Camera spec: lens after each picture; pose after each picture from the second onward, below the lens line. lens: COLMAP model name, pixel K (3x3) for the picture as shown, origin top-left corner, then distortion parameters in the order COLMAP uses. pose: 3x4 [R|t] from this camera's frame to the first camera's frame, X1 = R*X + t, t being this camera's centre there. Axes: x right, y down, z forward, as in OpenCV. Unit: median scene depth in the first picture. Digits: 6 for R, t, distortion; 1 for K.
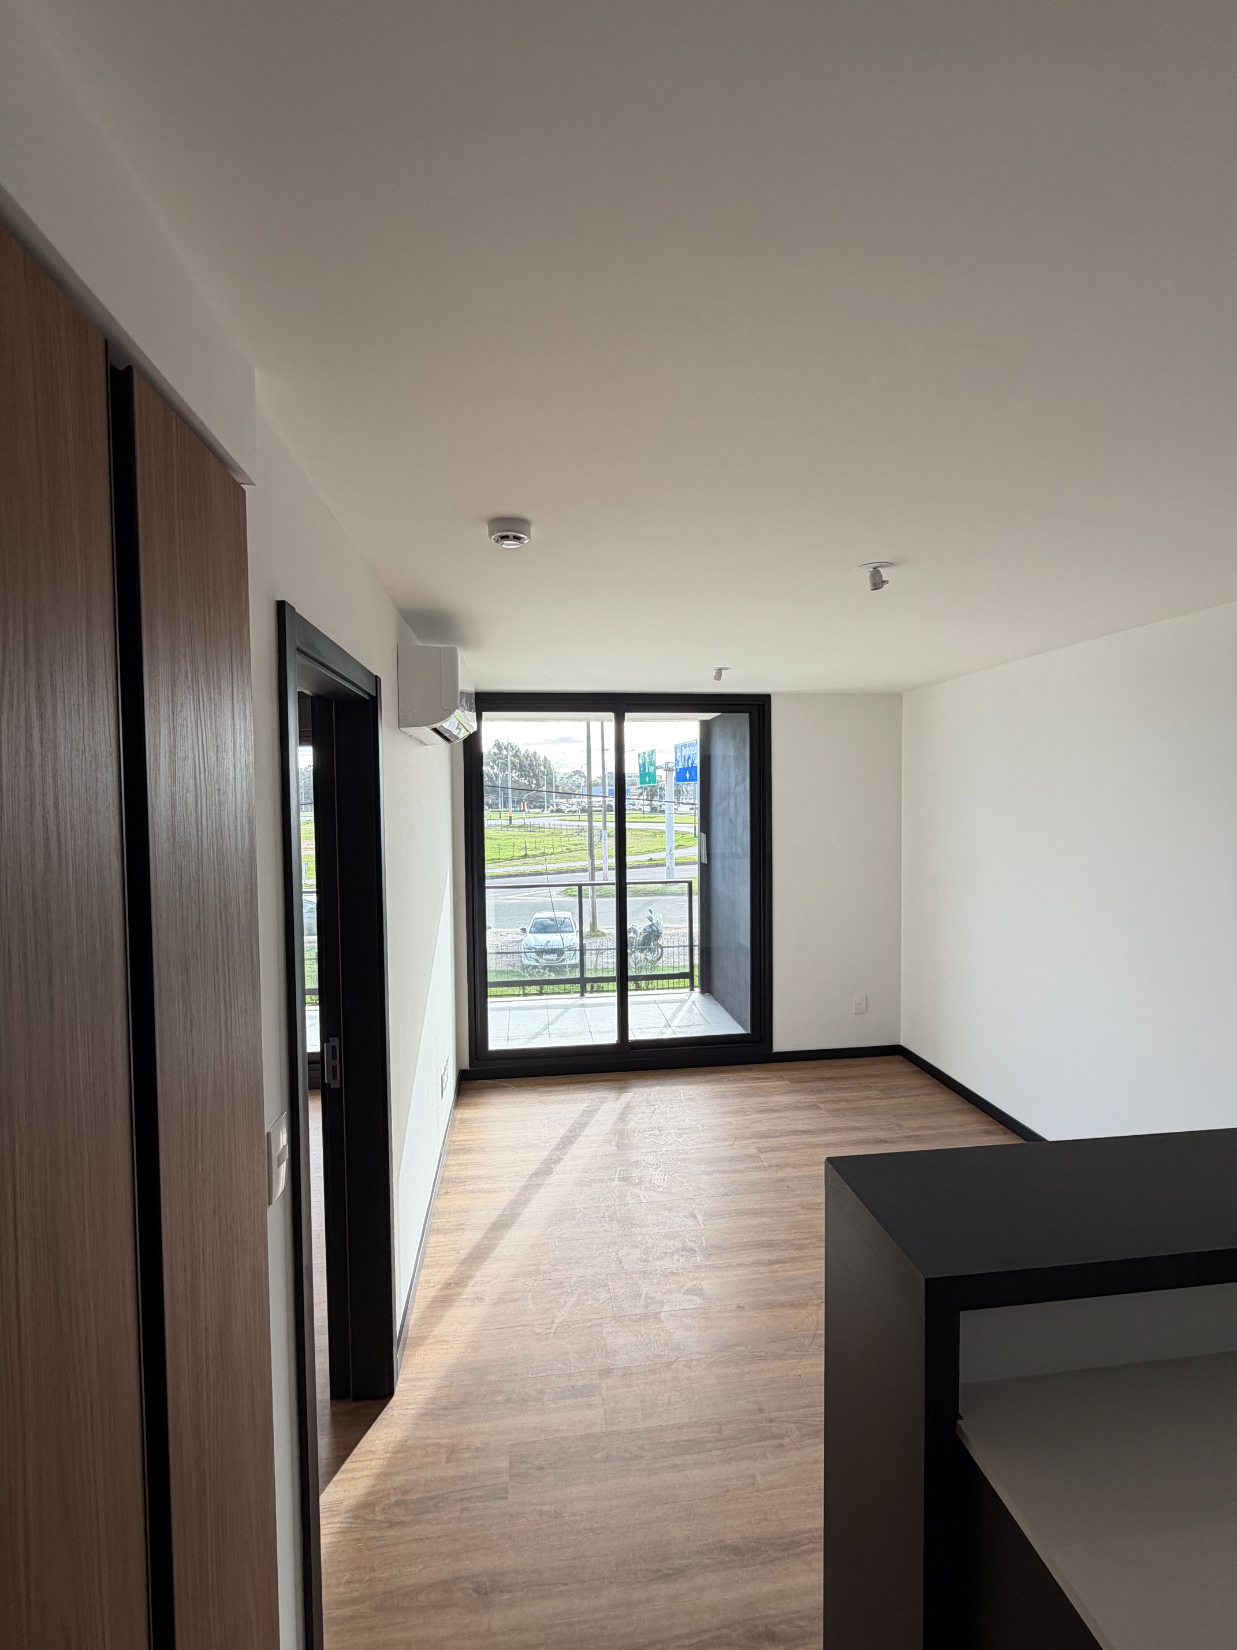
lens RADIAL K [[746.3, 0, 618.6], [0, 746.3, 822.8], [0, 0, 1]] dist [-0.001442, 0.000269]
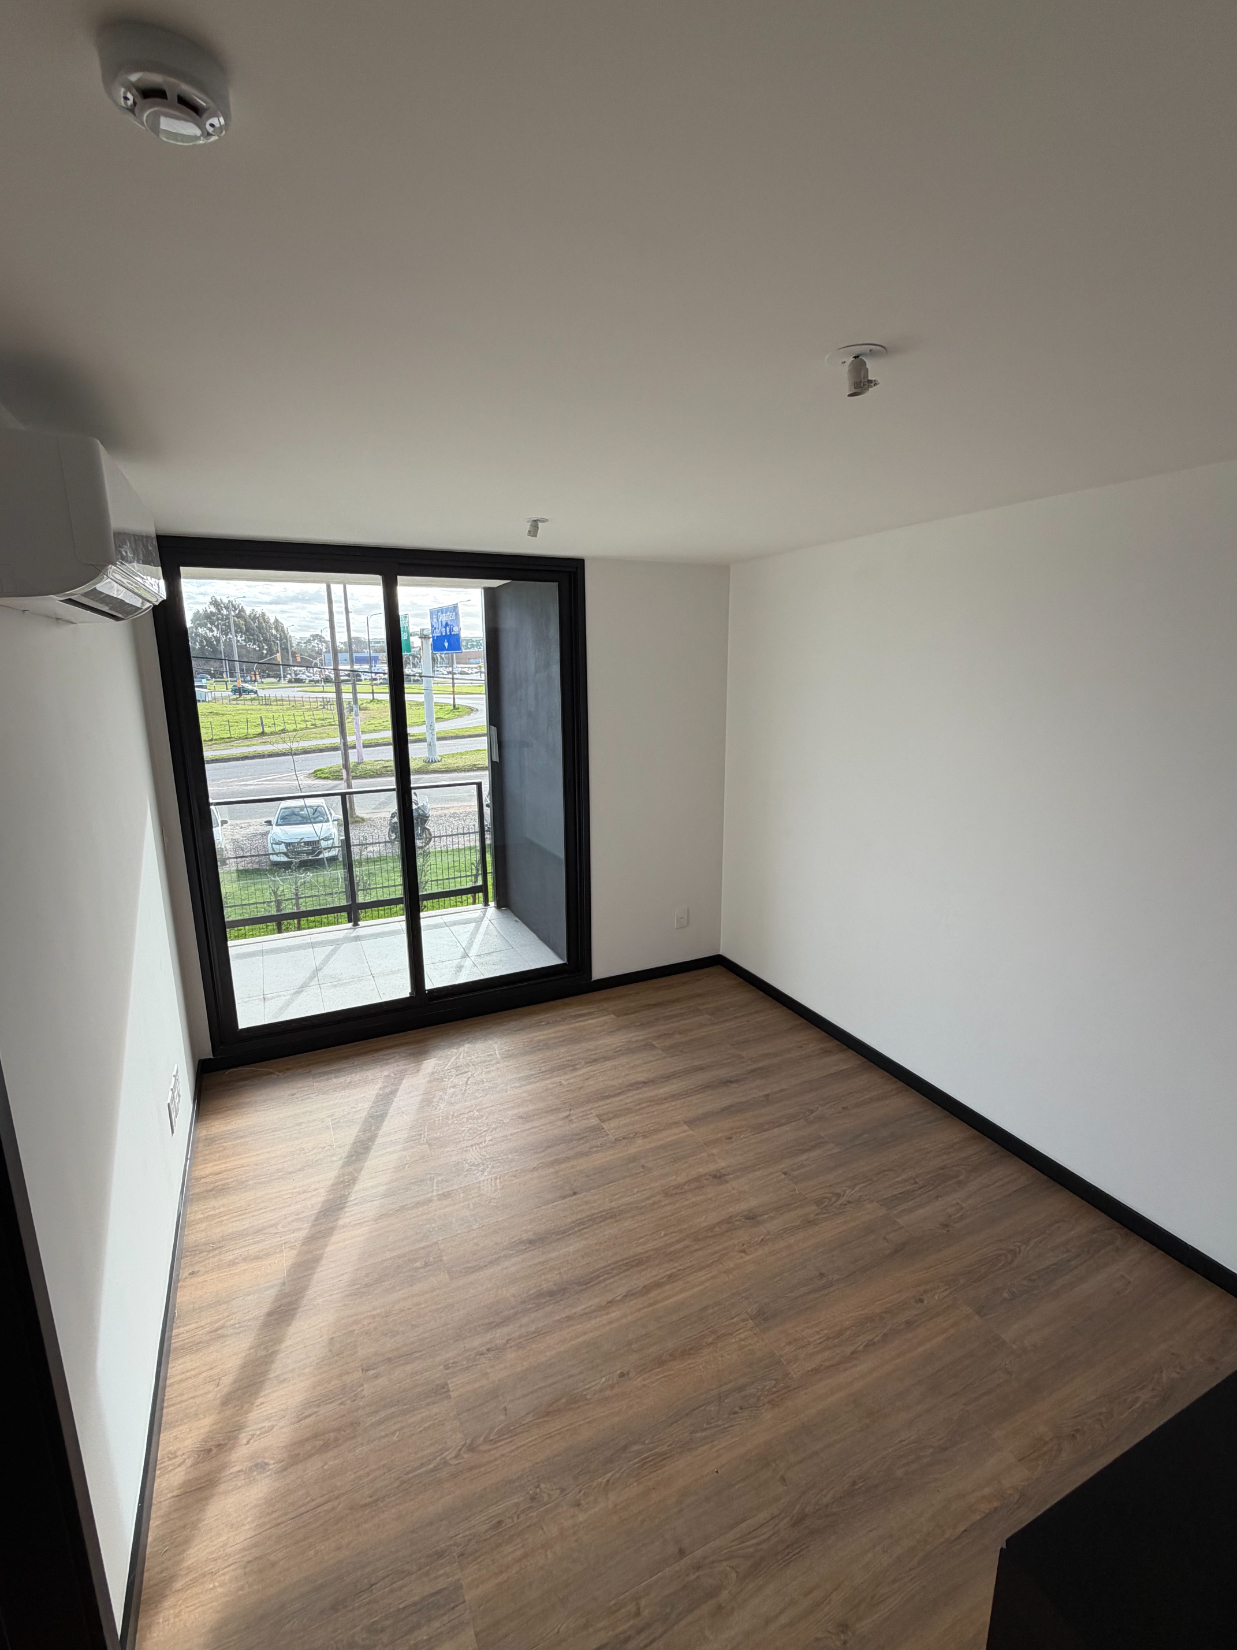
lens RADIAL K [[746.3, 0, 619.2], [0, 746.3, 825.0], [0, 0, 1]] dist [-0.001442, 0.000269]
pose [[0.949236, -0.062282, 0.308338, -0.026559], [0.007087, 0.984189, 0.176981, -0.033974], [-0.314486, -0.165812, 0.934669, 0.199621]]
